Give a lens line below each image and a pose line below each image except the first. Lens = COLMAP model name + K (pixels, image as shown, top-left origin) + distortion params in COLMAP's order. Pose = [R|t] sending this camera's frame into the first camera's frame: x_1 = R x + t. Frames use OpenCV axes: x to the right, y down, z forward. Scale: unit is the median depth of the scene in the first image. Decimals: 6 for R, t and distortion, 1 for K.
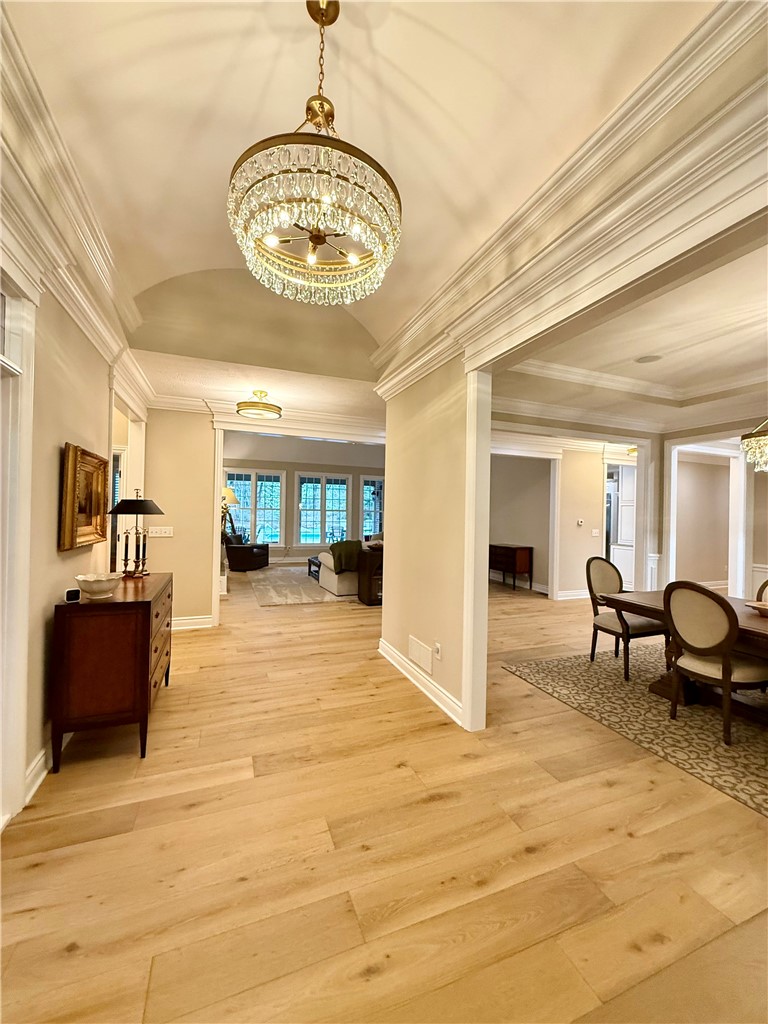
lens RADIAL K [[407.6, 0, 385.4], [0, 407.6, 510.6], [0, 0, 1]] dist [0.000146, 0.000495]
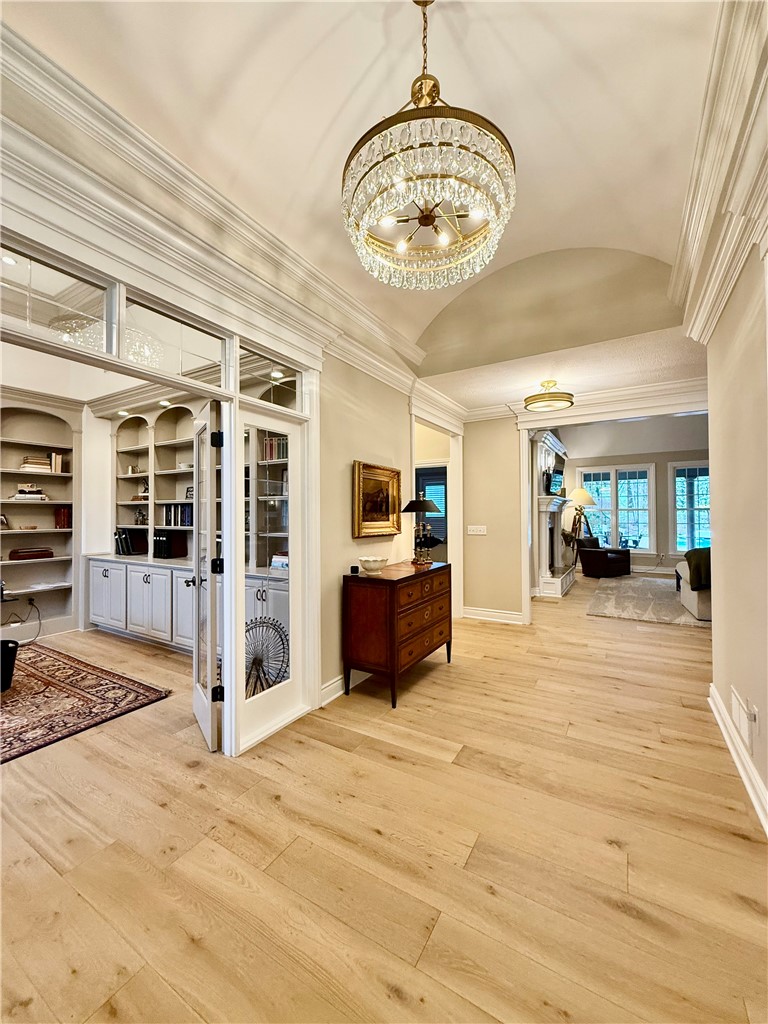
lens RADIAL K [[407.6, 0, 385.4], [0, 407.6, 510.6], [0, 0, 1]] dist [0.000146, 0.000495]
pose [[0.609399, -0.031701, -0.792229, 0.272550], [0.019806, 0.999497, -0.024759, 0.029785], [0.792616, -0.000603, 0.609721, 0.165035]]
